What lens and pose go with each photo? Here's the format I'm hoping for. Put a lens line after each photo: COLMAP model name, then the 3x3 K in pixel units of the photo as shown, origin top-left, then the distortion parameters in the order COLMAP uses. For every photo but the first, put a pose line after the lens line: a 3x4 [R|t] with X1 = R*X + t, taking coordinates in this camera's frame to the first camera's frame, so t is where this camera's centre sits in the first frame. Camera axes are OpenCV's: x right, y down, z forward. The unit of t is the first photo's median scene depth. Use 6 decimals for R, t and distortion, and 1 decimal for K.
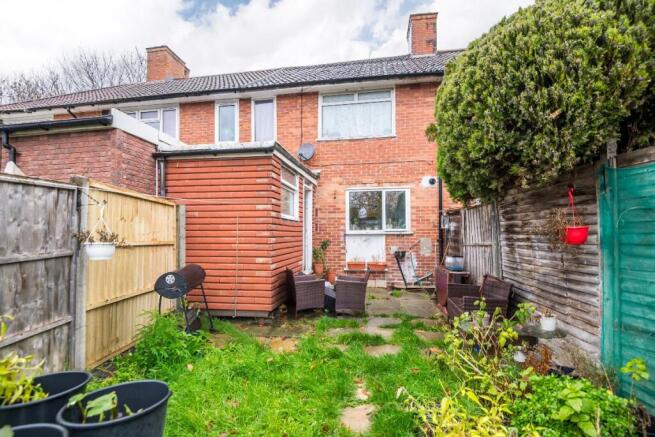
lens RADIAL K [[299.6, 0, 327.9], [0, 299.6, 223.7], [0, 0, 1]] dist [-0.000303, -0.000169]
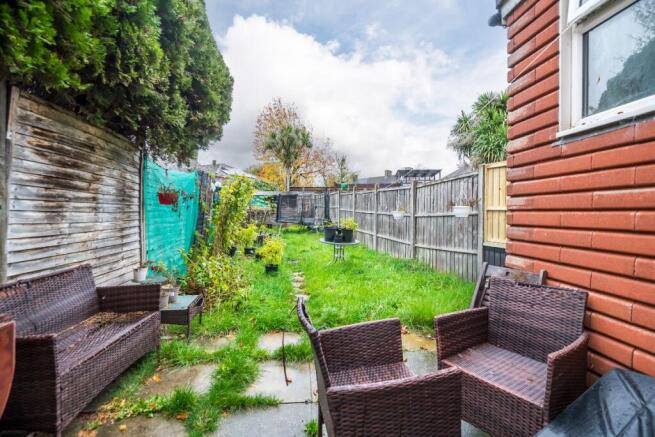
lens RADIAL K [[299.6, 0, 328.2], [0, 299.6, 217.4], [0, 0, 1]] dist [-0.000303, -0.000169]
pose [[-0.963287, 0.008292, -0.268346, 0.282579], [0.013178, 0.999778, -0.016412, 0.115893], [0.268151, -0.019346, -0.963183, 1.847812]]
